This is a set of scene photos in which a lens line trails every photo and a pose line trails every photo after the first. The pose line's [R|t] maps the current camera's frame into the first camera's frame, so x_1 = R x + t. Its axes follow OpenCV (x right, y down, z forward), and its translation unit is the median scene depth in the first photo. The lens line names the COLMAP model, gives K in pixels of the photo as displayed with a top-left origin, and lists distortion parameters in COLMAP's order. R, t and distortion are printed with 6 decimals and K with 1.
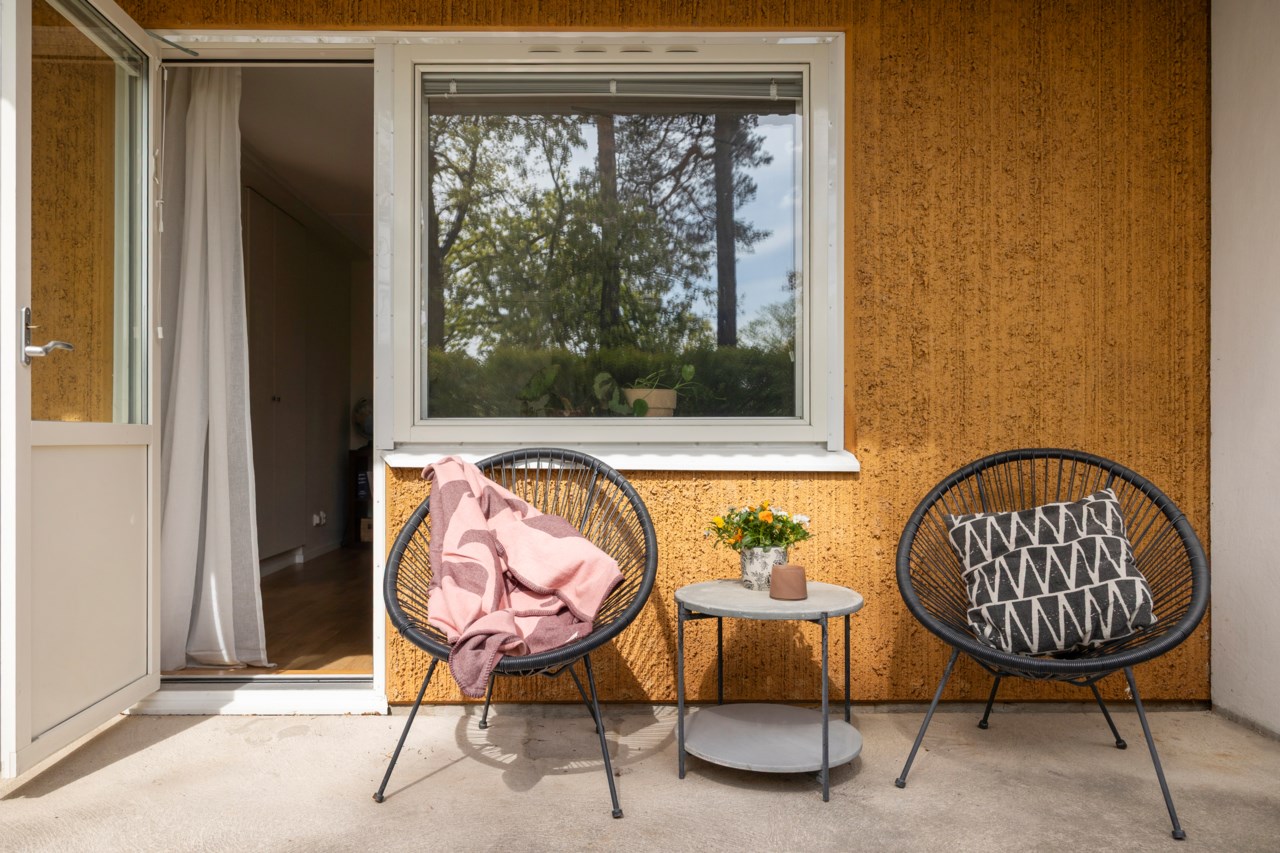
lens RADIAL K [[875.4, 0, 612.2], [0, 875.4, 444.8], [0, 0, 1]] dist [-0.002392, 0.003539]
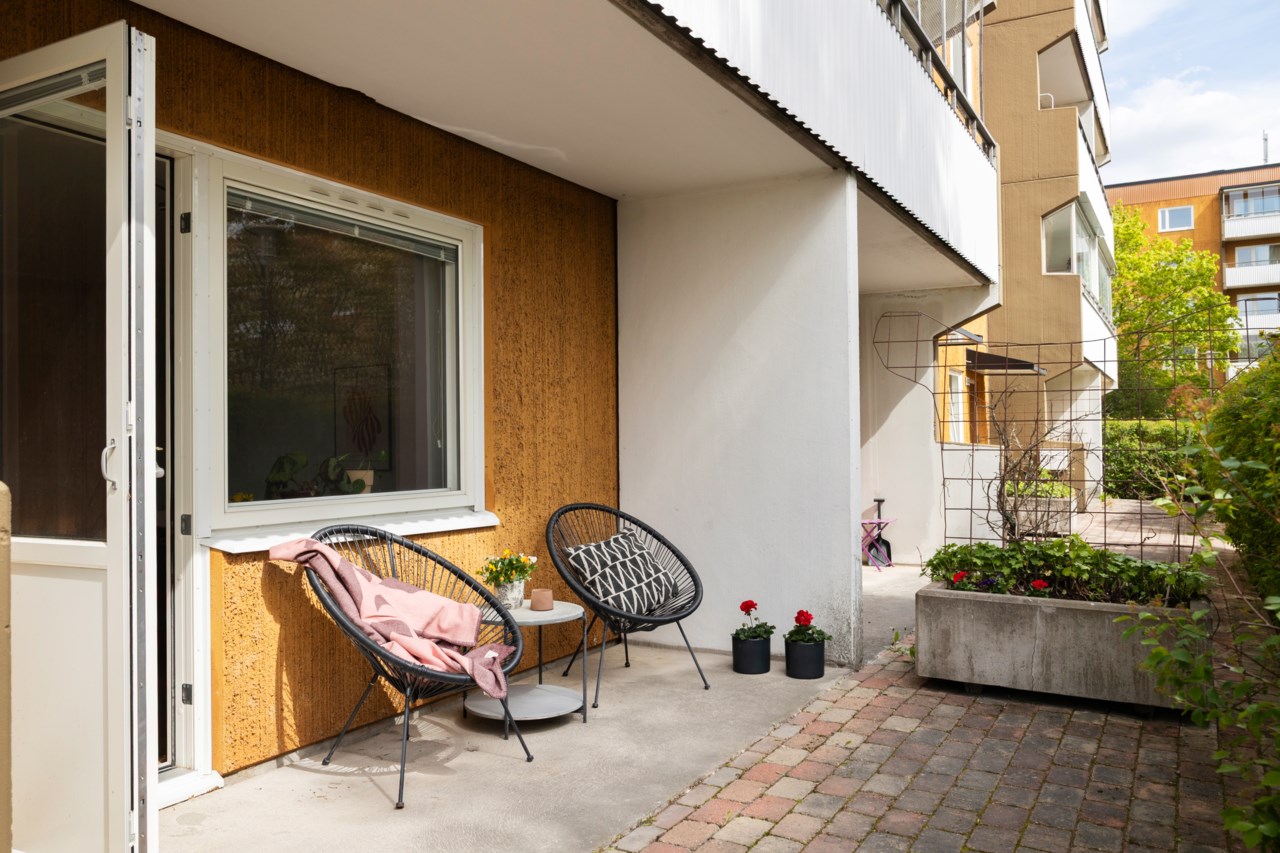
lens RADIAL K [[959.9, 0, 647.8], [0, 959.9, 429.8], [0, 0, 1]] dist [-0.018187, 0.007508]
pose [[0.495994, 0.010363, 0.868264, -1.003781], [0.012355, 0.999743, -0.018990, -0.096109], [-0.868238, 0.020146, 0.495739, -0.033785]]
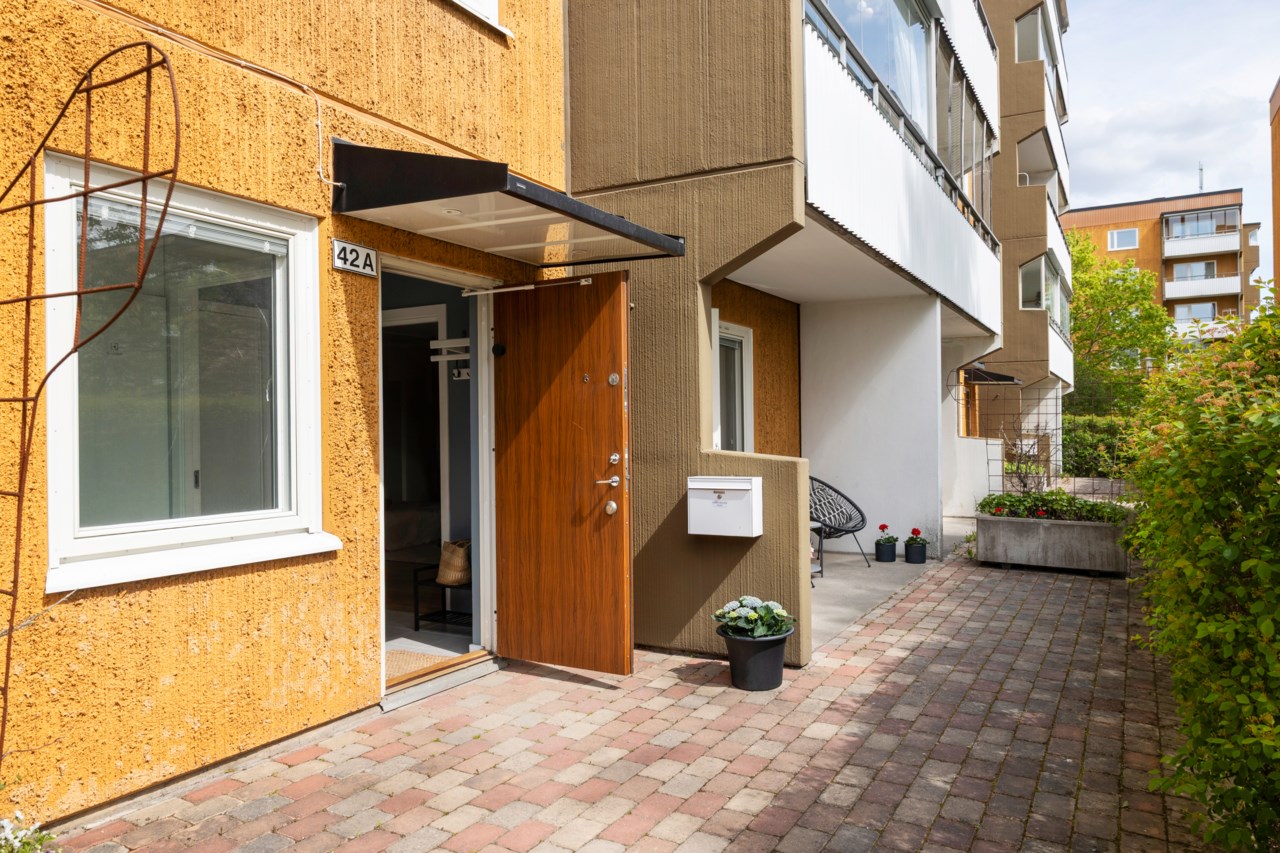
lens RADIAL K [[875.4, 0, 642.2], [0, 875.4, 429.7], [0, 0, 1]] dist [-0.002392, 0.003539]
pose [[0.493658, -0.002158, 0.869653, -2.408311], [0.012704, 0.999908, -0.004729, -0.136837], [-0.869563, 0.013383, 0.493640, -0.087846]]
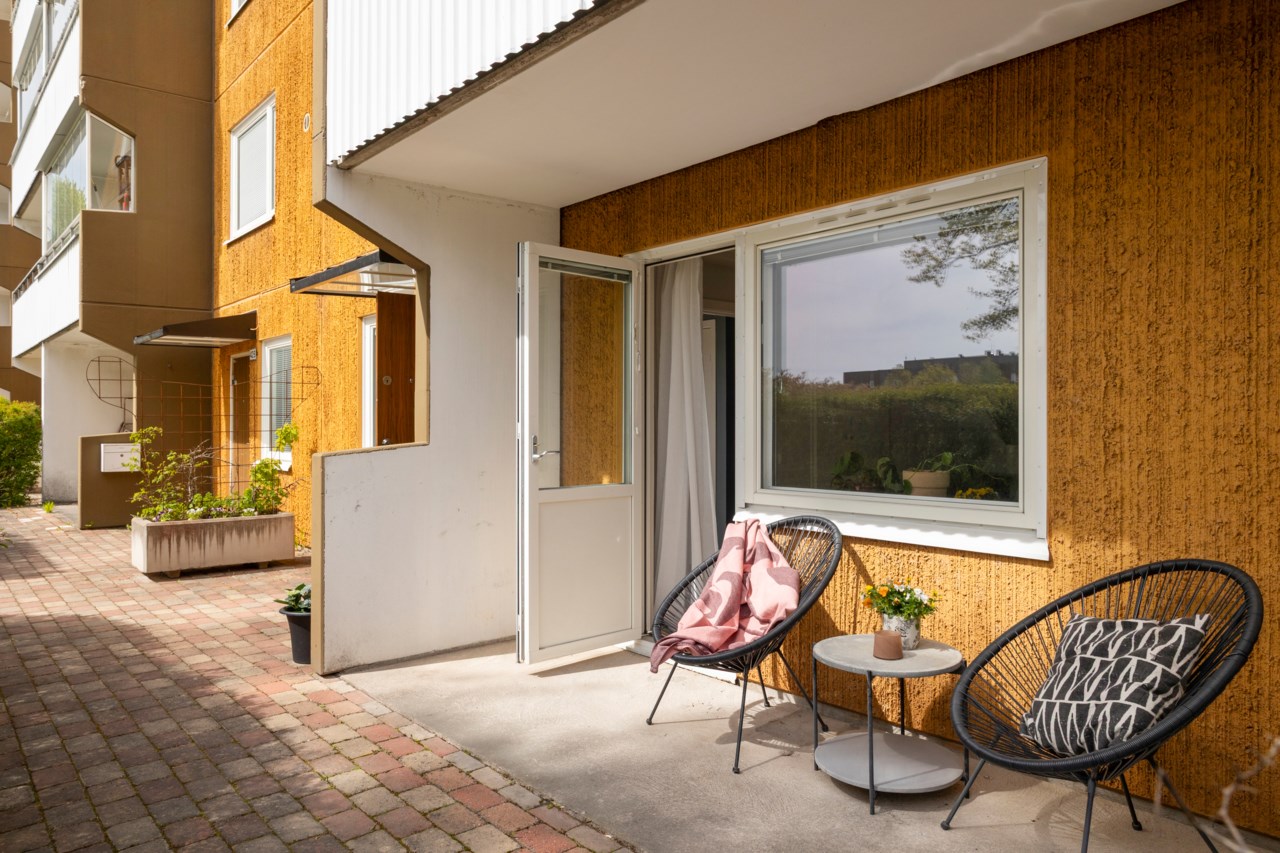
lens RADIAL K [[875.4, 0, 645.4], [0, 875.4, 424.2], [0, 0, 1]] dist [-0.002392, 0.003539]
pose [[0.644259, 0.001847, -0.764805, 0.785003], [-0.000600, 0.999998, 0.001909, -0.140219], [0.764807, -0.000771, 0.644259, -0.087282]]
